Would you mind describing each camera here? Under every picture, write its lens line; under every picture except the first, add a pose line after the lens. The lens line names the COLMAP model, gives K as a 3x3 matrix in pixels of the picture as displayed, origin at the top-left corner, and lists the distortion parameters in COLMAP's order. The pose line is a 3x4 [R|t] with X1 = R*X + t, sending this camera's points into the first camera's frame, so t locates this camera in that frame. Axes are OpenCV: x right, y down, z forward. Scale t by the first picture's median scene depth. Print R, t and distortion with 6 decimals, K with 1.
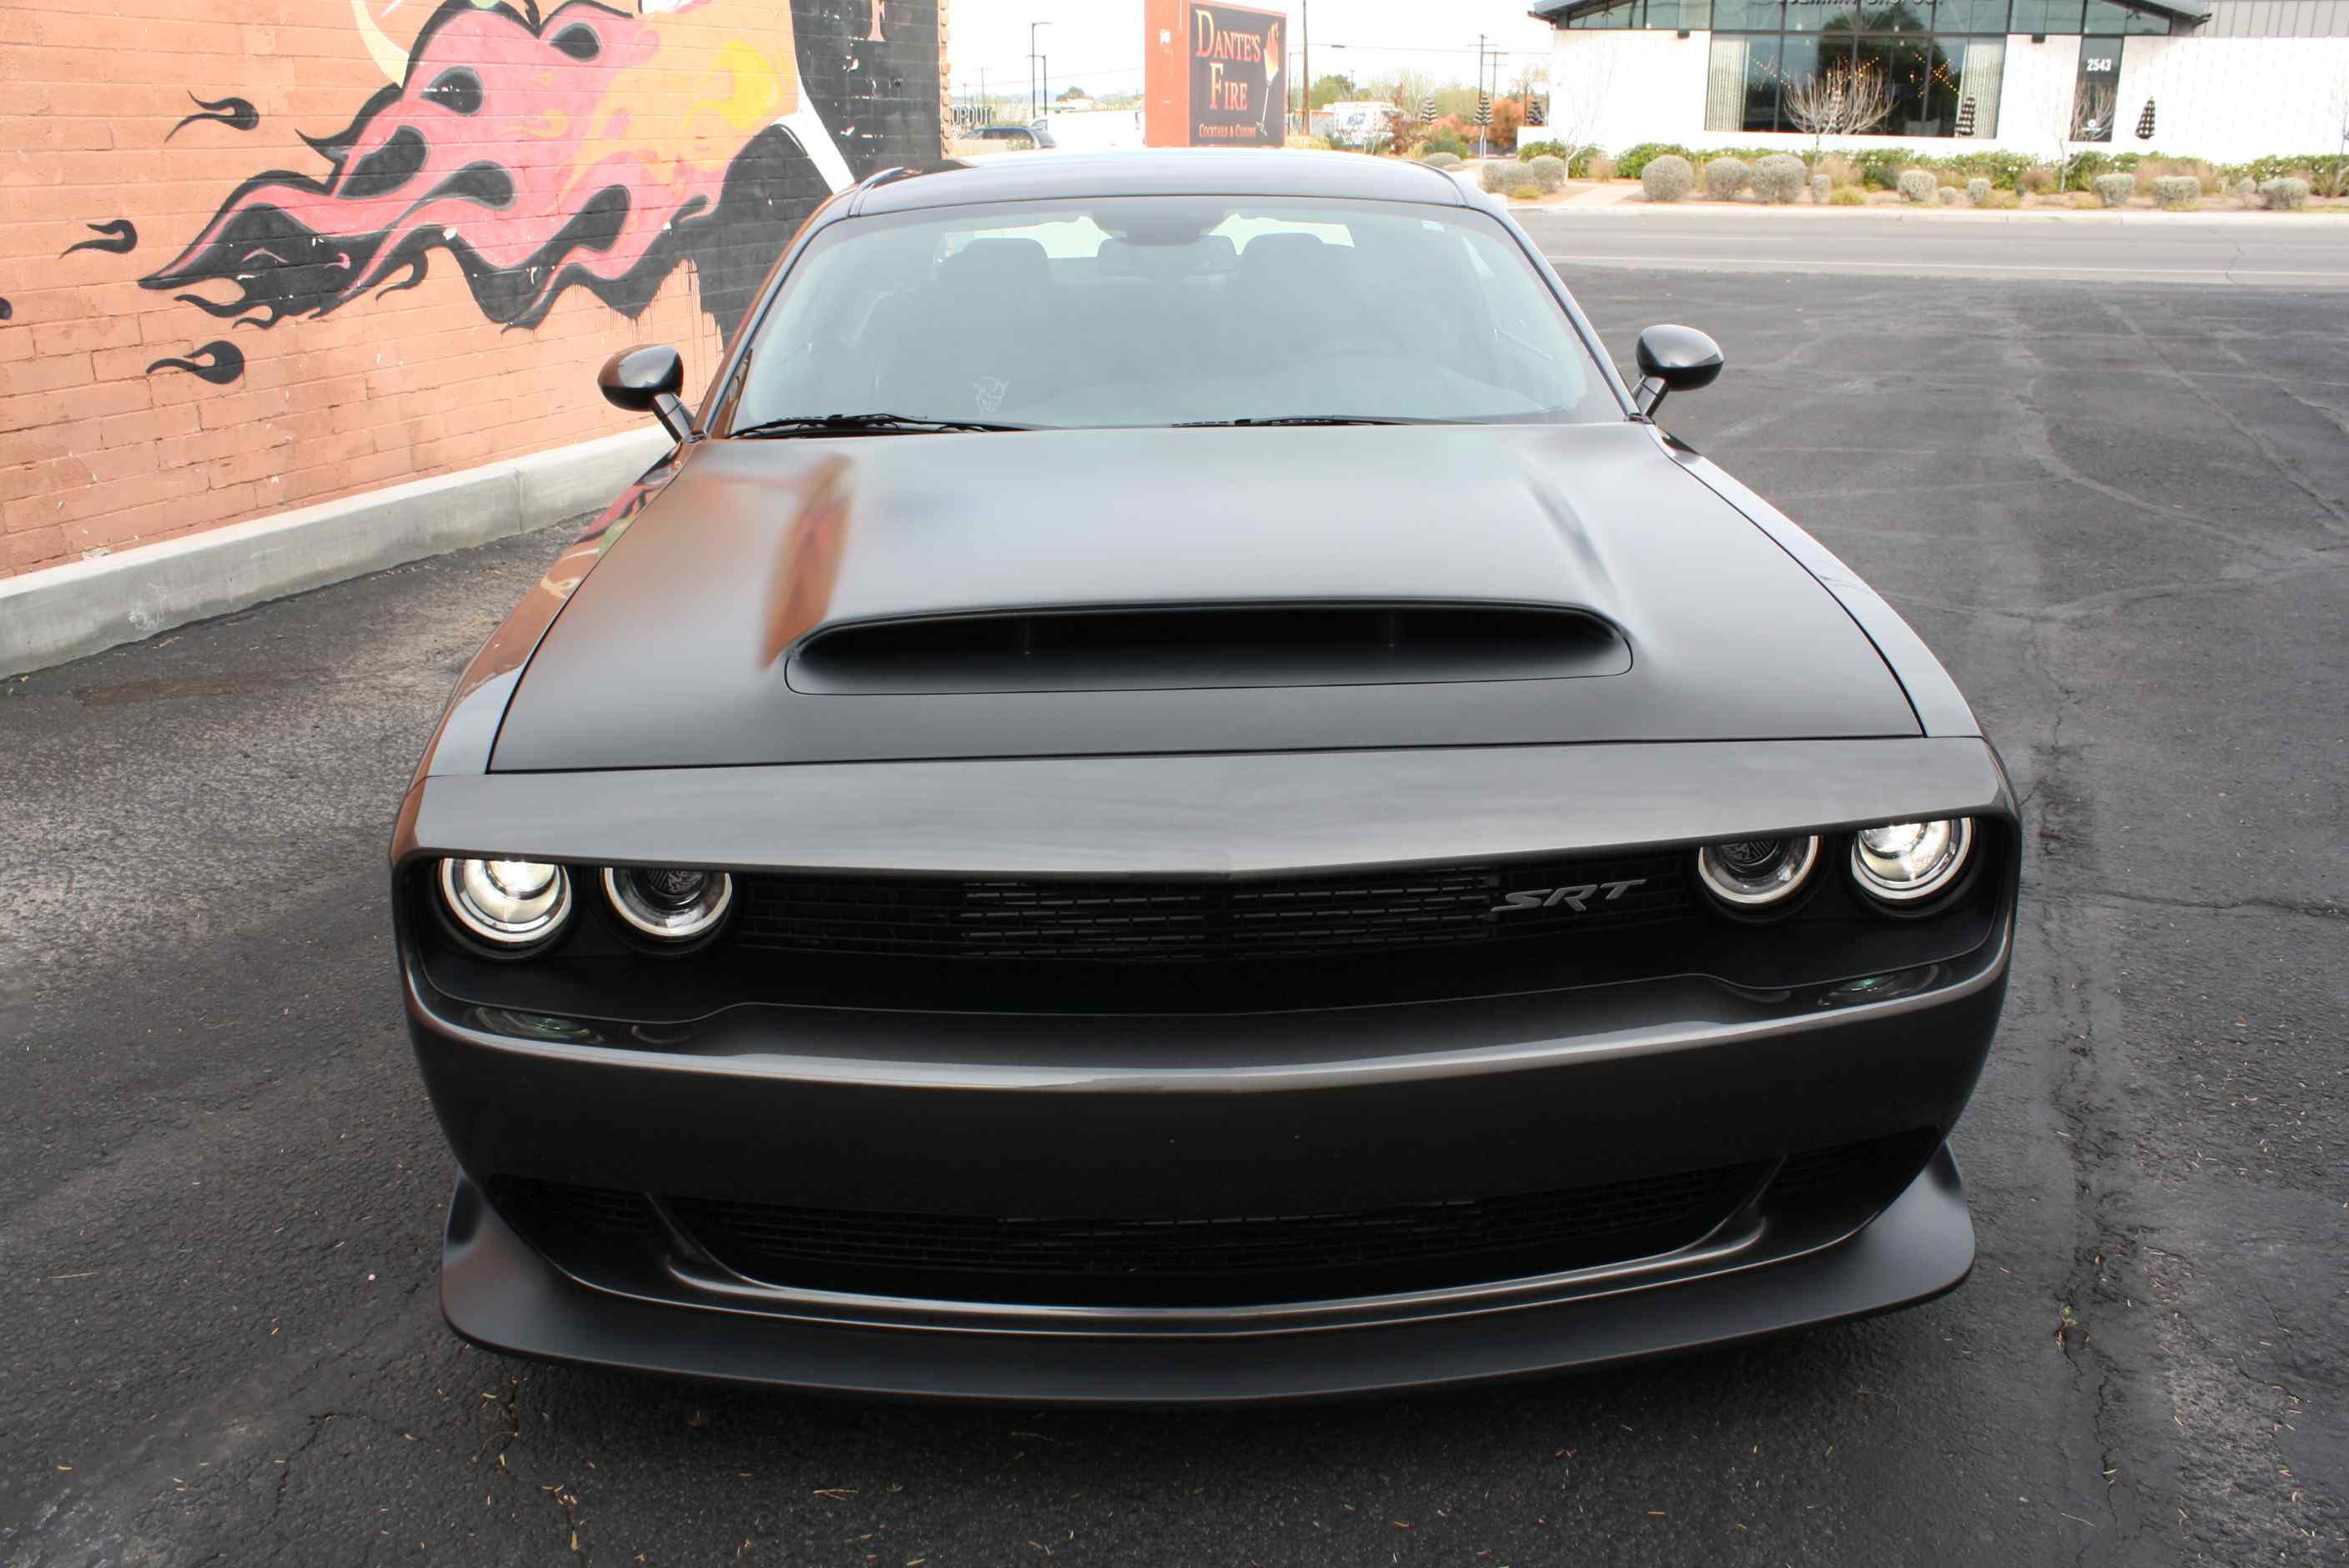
lens RADIAL K [[1975.0, 0, 1194.0], [0, 1975.0, 793.1], [0, 0, 1]] dist [-0.165064, 0.143626]
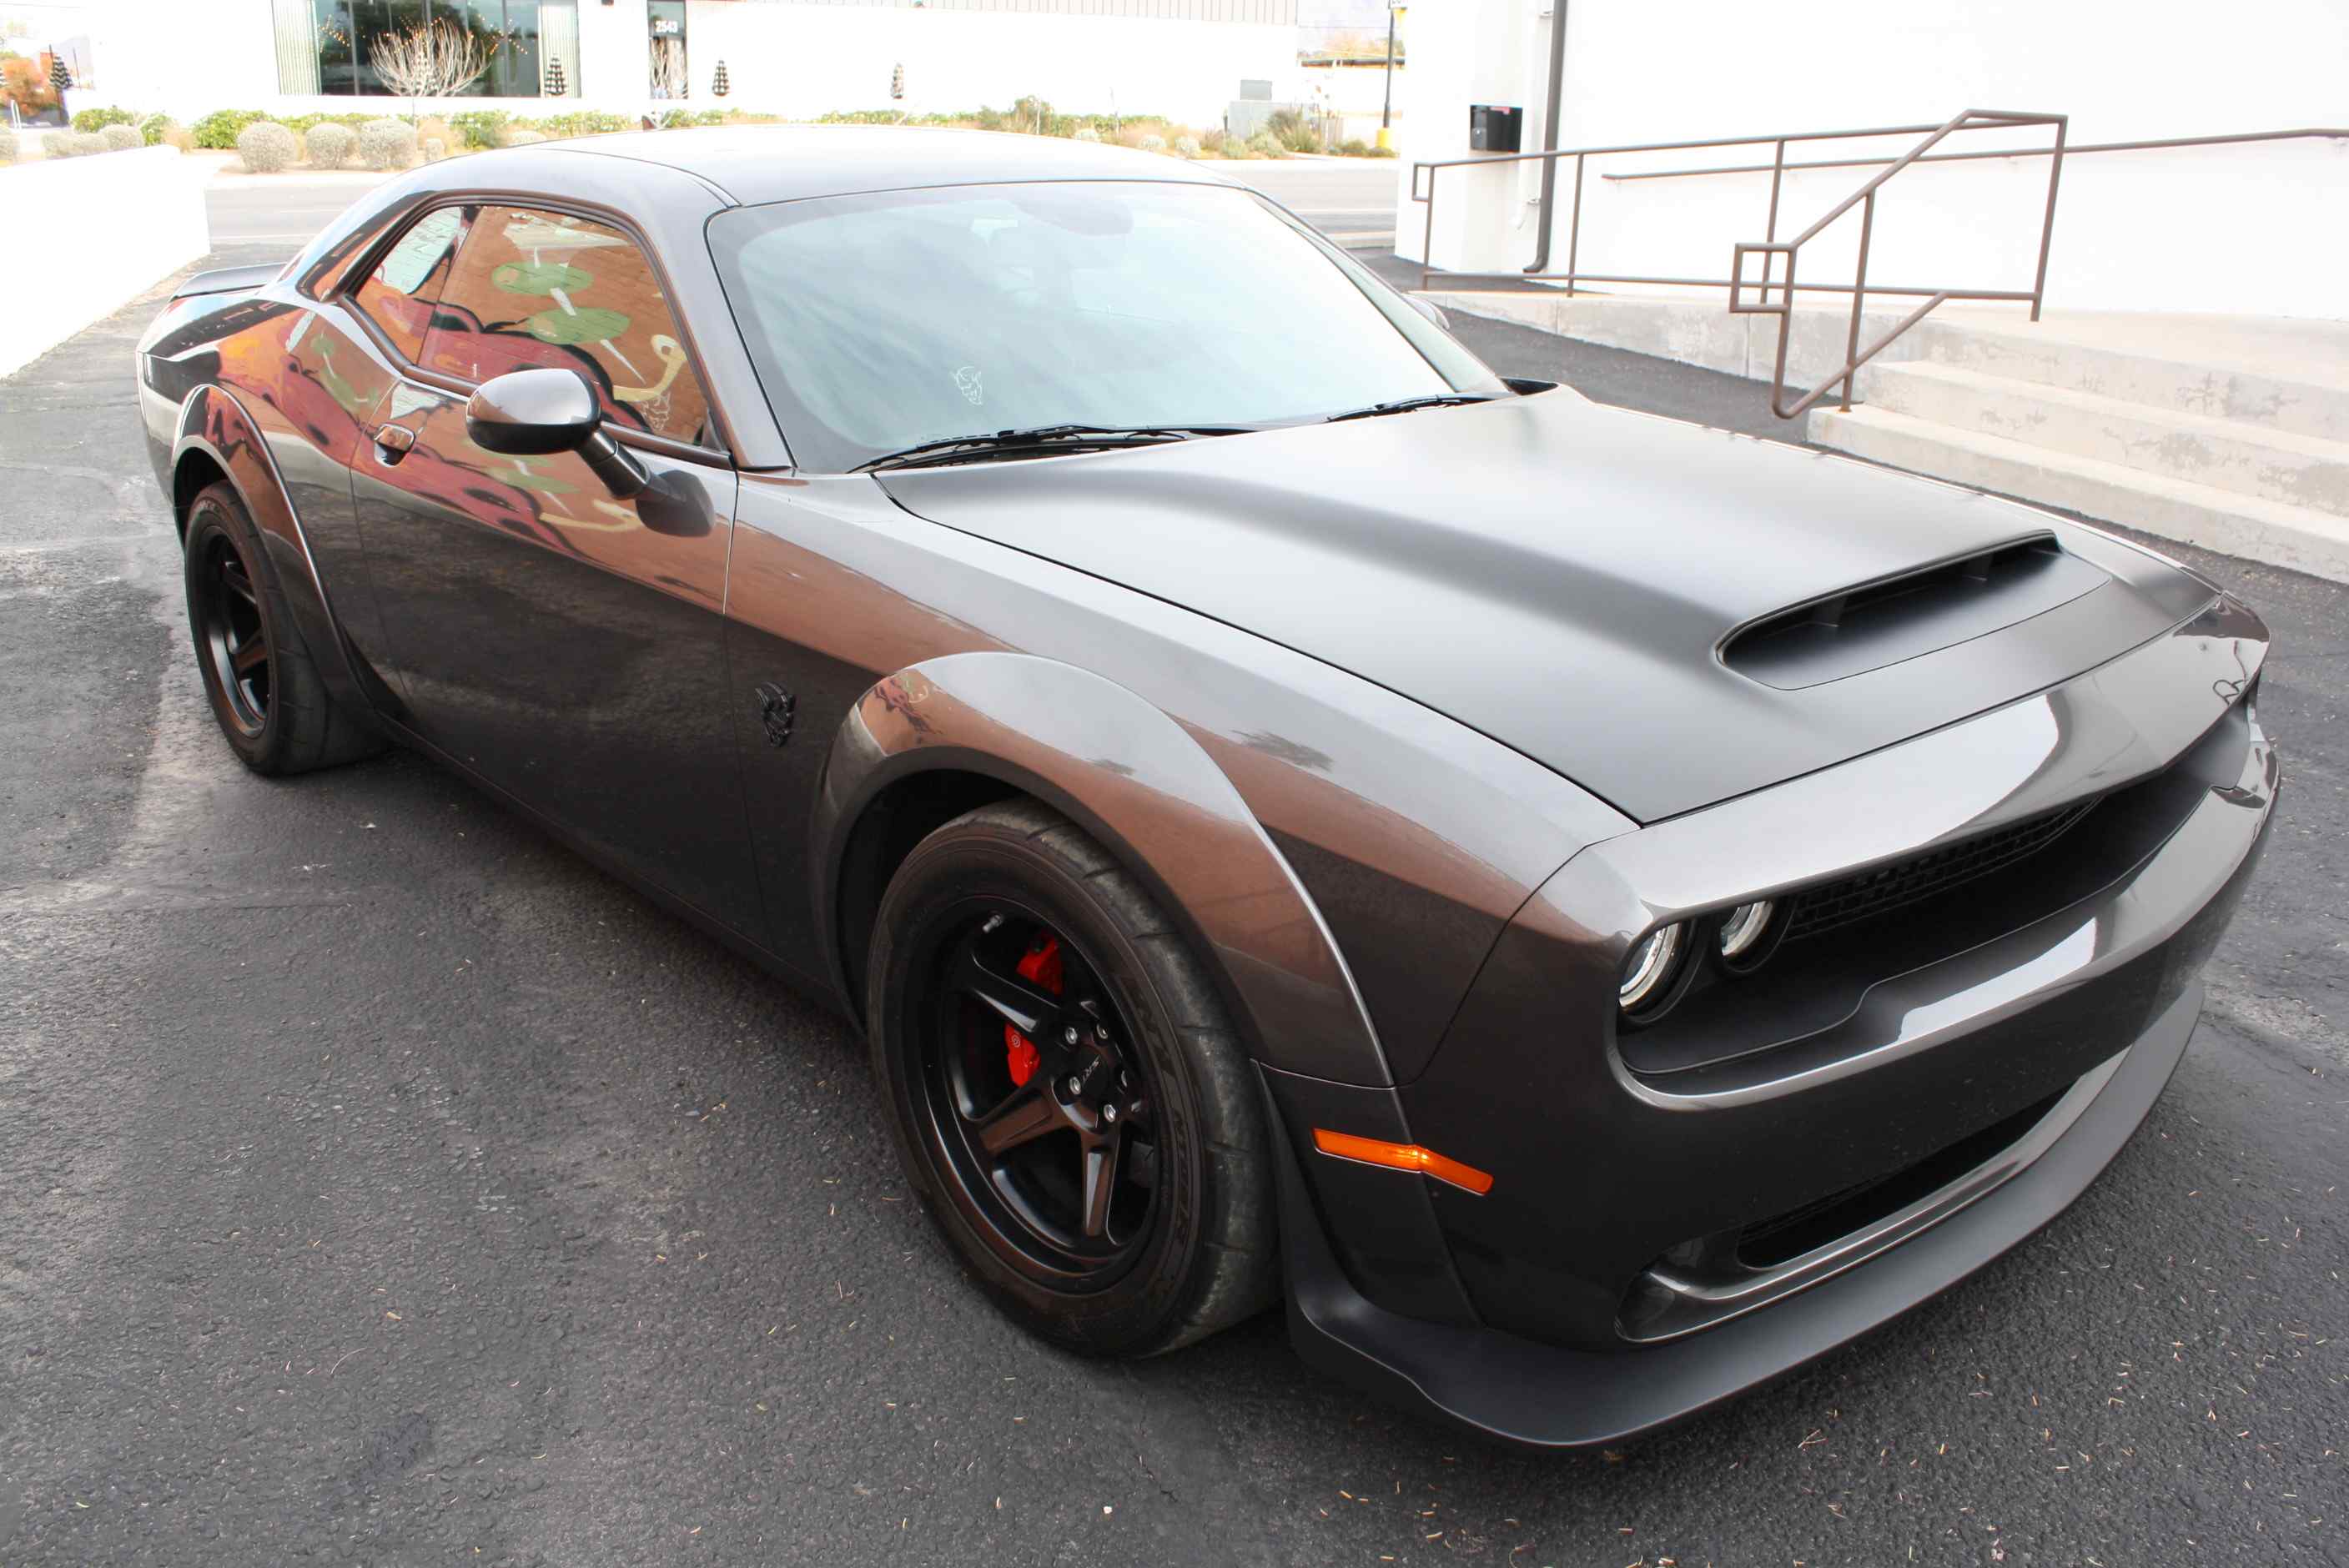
lens RADIAL K [[1975.0, 0, 1185.7], [0, 1975.0, 786.5], [0, 0, 1]] dist [-0.165064, 0.143626]
pose [[0.762595, -0.193038, 0.617402, -0.341048], [0.183081, 0.979820, 0.080217, -0.044396], [-0.620427, 0.051861, 0.782547, 0.124377]]
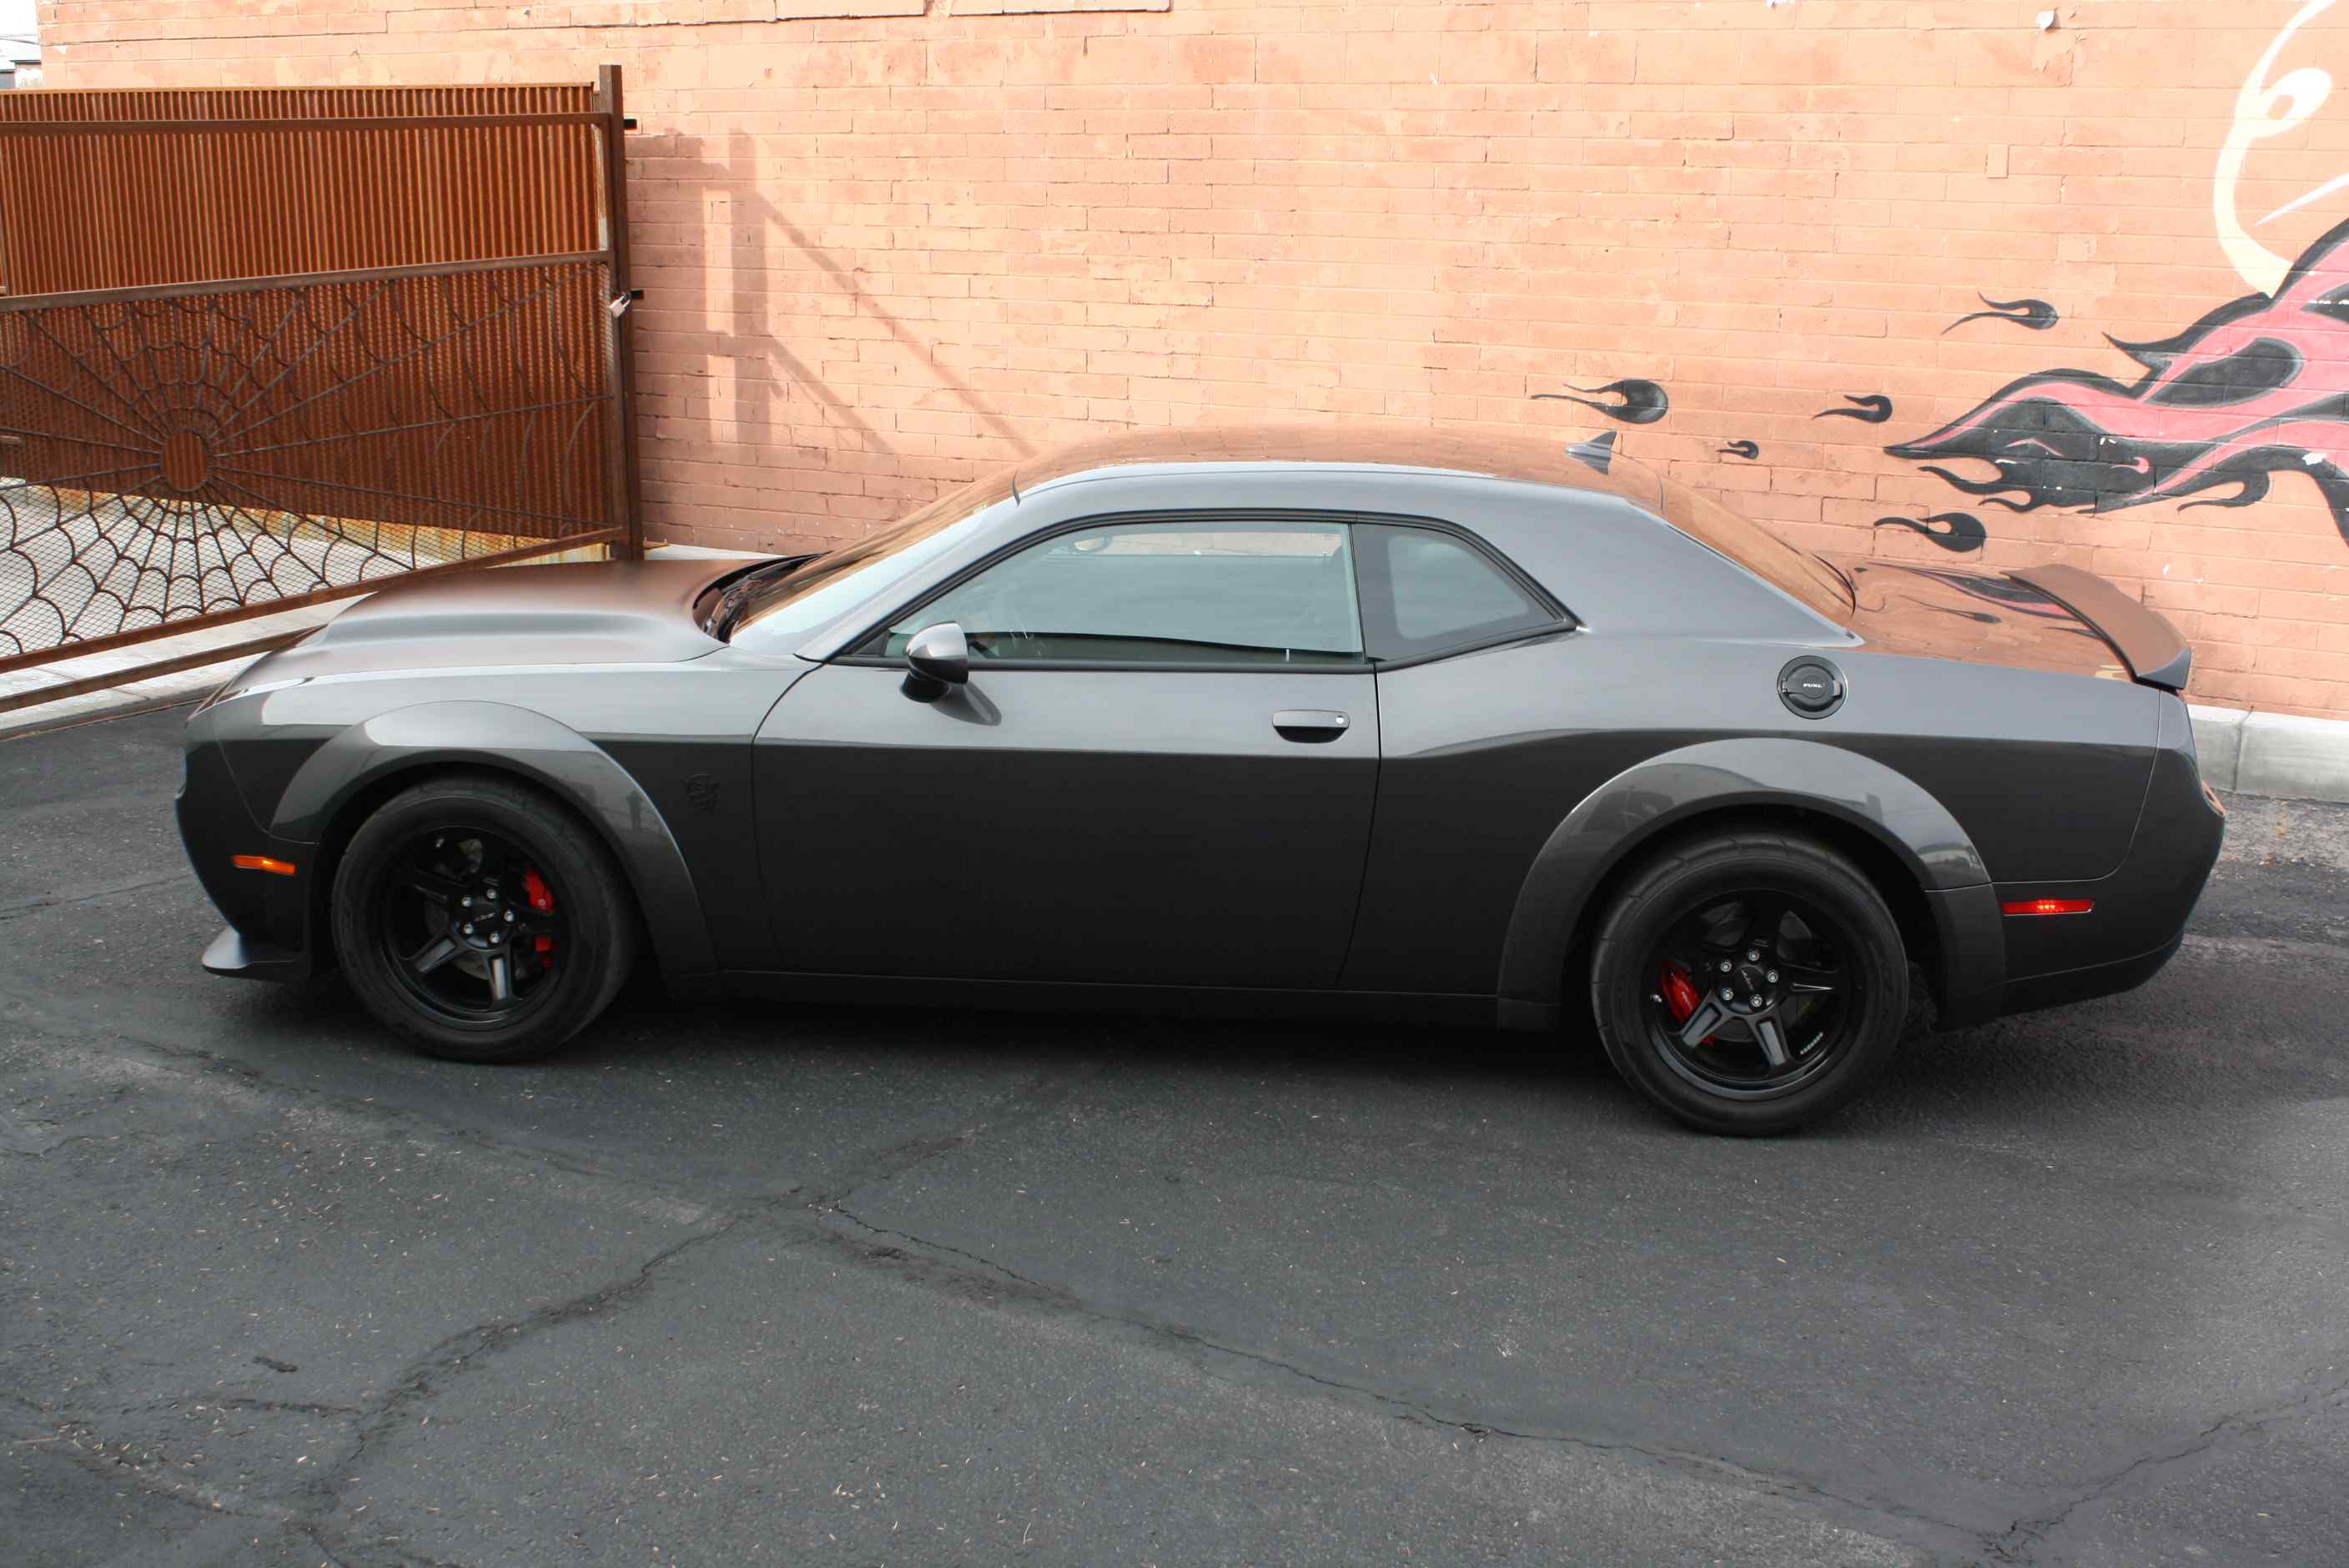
lens RADIAL K [[2539.2, 0, 1197.7], [0, 2539.2, 801.1], [0, 0, 1]] dist [-0.094578, 0.000000]
pose [[-0.142118, 0.248424, -0.958169, 0.965389], [-0.323129, 0.903322, 0.282130, -0.352103], [0.935623, 0.349708, -0.048105, 0.713827]]
